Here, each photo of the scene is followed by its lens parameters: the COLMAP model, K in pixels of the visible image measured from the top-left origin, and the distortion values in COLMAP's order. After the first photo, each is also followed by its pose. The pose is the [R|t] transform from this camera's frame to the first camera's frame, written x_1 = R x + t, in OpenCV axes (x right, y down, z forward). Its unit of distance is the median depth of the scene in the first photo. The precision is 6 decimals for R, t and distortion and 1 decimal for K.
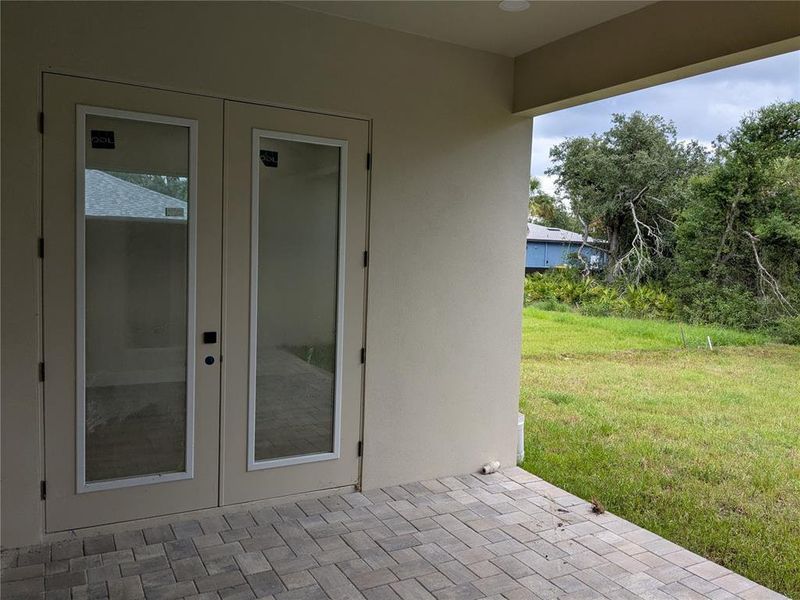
lens RADIAL K [[632.2, 0, 400.1], [0, 632.2, 305.6], [0, 0, 1]] dist [0.070201, -0.097499]
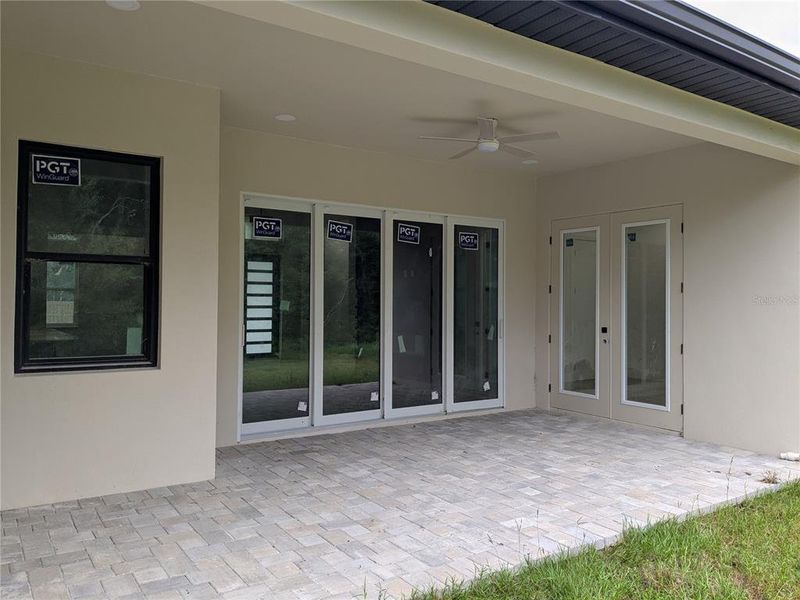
lens RADIAL K [[632.2, 0, 400.1], [0, 632.2, 305.6], [0, 0, 1]] dist [0.070201, -0.097499]
pose [[0.101196, -0.045415, -0.993829, 1.596759], [-0.108977, 0.992440, -0.056448, 0.153652], [0.988880, 0.114017, 0.095482, 0.156296]]
